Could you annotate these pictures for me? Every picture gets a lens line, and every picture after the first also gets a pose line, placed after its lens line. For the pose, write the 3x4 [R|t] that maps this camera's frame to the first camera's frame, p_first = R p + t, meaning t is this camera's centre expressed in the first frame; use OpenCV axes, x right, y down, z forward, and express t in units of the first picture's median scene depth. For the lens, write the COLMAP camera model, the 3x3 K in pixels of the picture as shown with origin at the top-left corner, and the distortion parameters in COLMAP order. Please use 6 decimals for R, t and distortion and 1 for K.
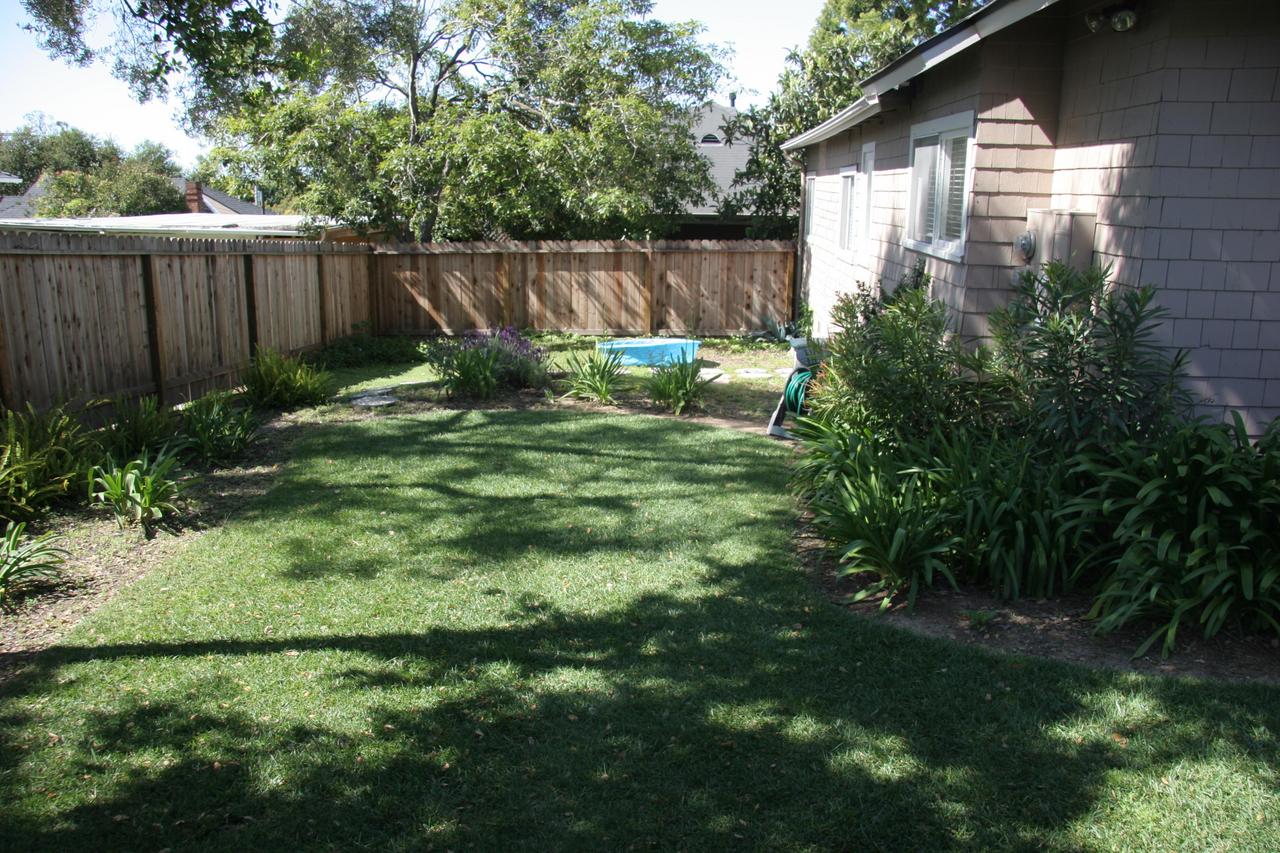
lens RADIAL K [[989.3, 0, 636.3], [0, 989.3, 444.0], [0, 0, 1]] dist [-0.183609, 0.124141]
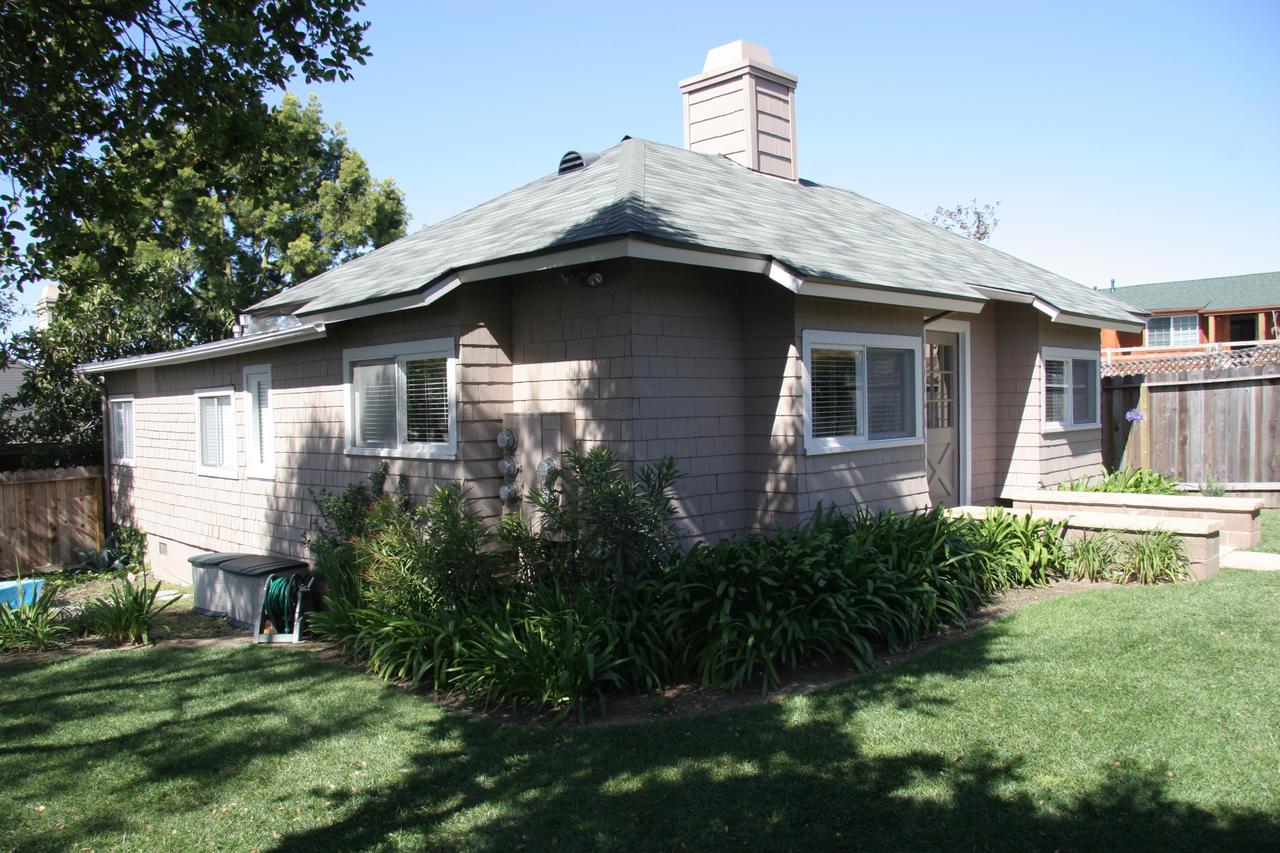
lens RADIAL K [[989.3, 0, 636.3], [0, 989.3, 444.0], [0, 0, 1]] dist [-0.183609, 0.124141]
pose [[0.641160, -0.039428, 0.766393, -0.498570], [0.210727, 0.969335, -0.126424, 0.002841], [-0.737907, 0.242558, 0.629808, 0.033444]]
